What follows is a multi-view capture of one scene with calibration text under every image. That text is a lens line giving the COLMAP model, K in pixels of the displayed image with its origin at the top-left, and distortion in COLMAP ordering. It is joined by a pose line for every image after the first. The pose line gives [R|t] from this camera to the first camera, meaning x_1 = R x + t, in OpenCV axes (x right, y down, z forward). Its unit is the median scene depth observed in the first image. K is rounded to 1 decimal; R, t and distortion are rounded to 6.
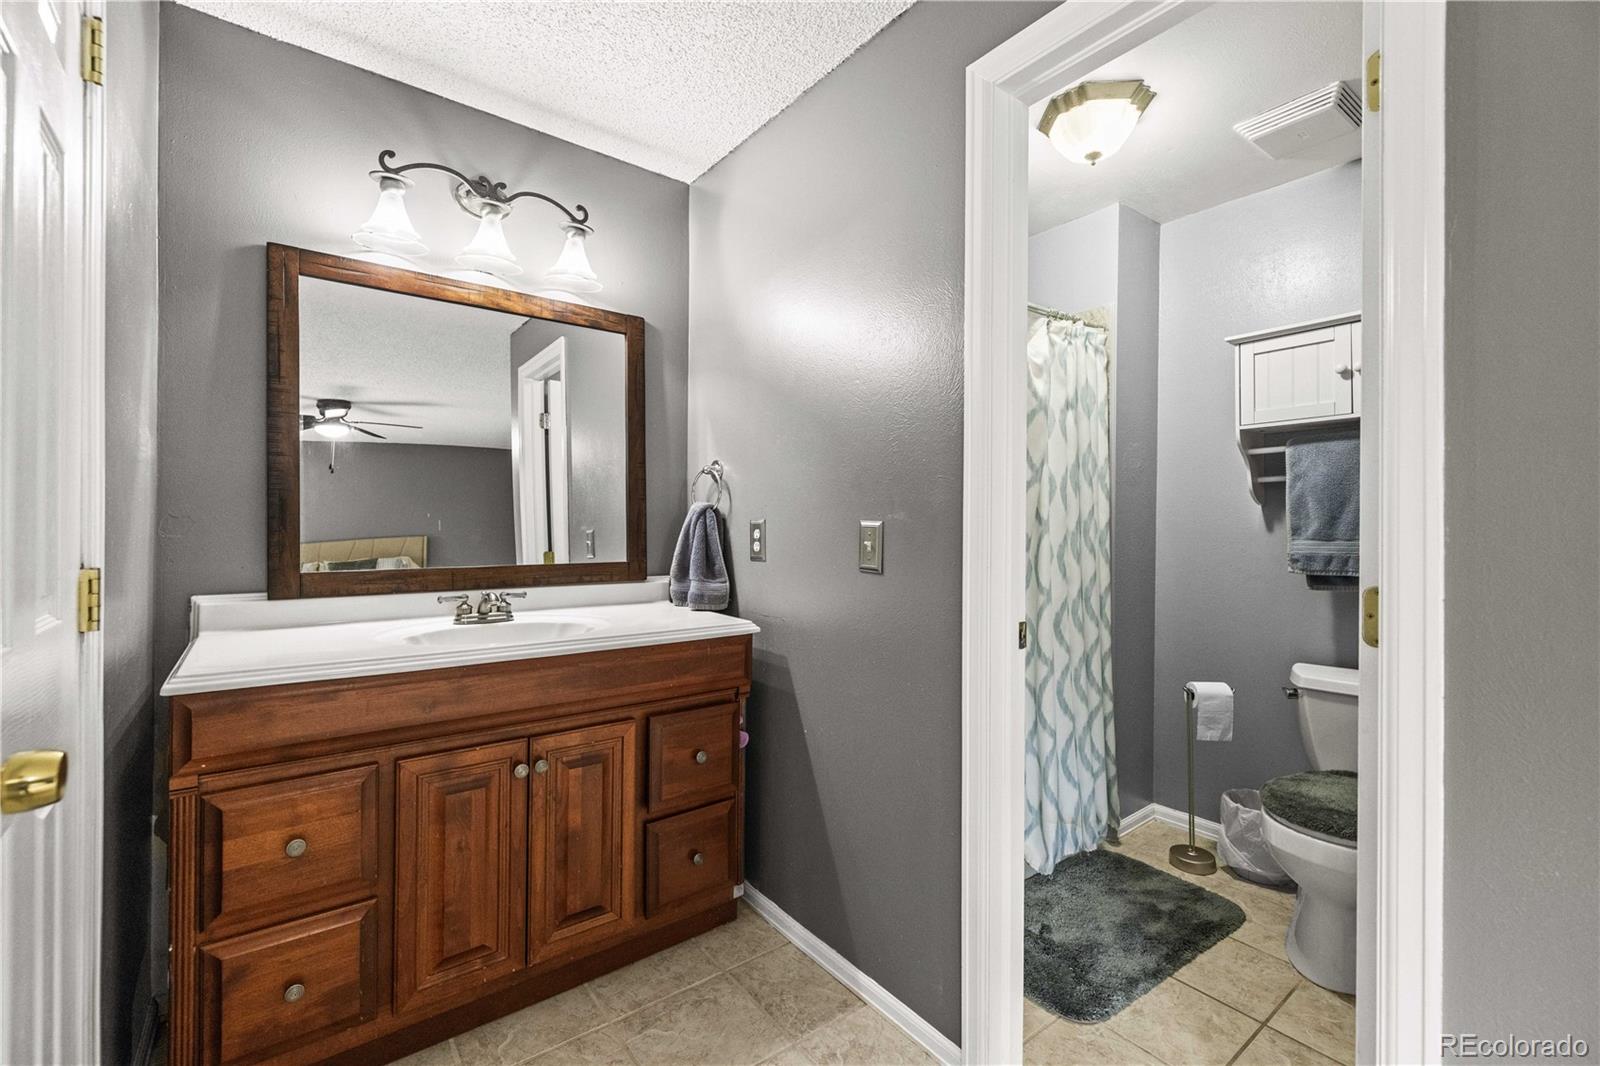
lens RADIAL K [[685.3, 0, 795.5], [0, 685.3, 533.1], [0, 0, 1]] dist [0.003022, 0.000136]
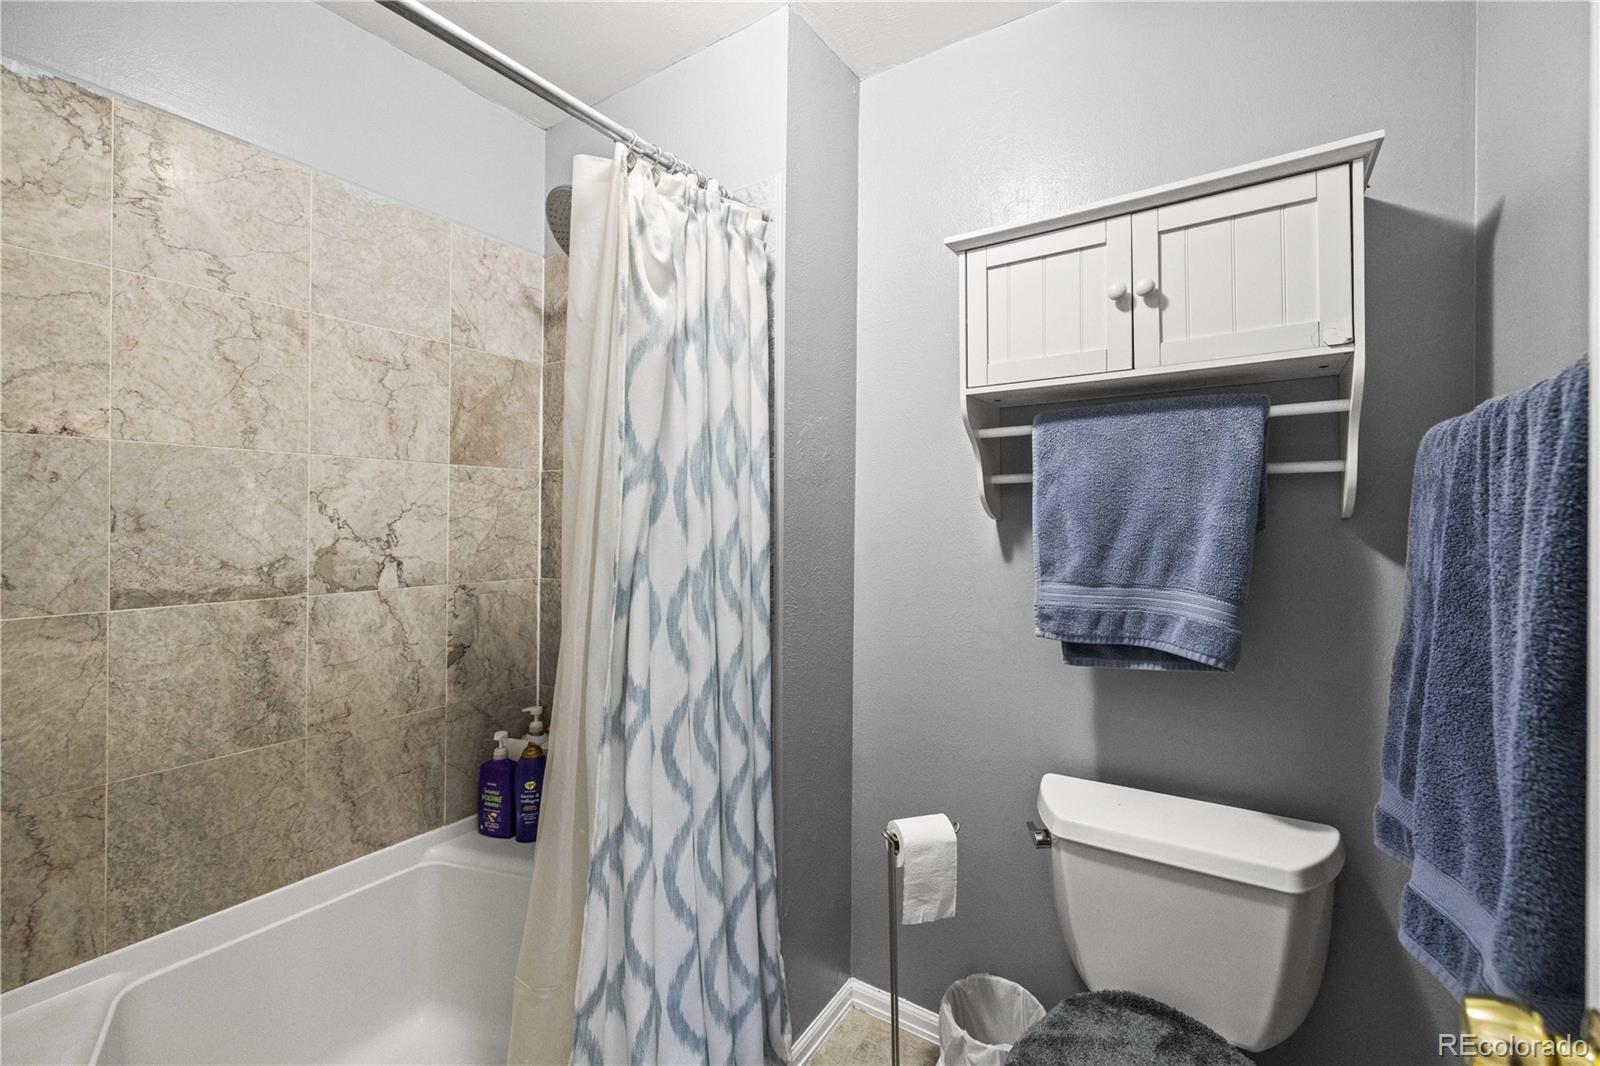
lens RADIAL K [[685.3, 0, 801.6], [0, 685.3, 523.9], [0, 0, 1]] dist [0.003022, 0.000136]
pose [[0.942639, -0.004058, 0.333789, 0.306847], [0.002365, 0.999982, 0.005477, -0.041716], [-0.333805, -0.004373, 0.942632, 0.475385]]
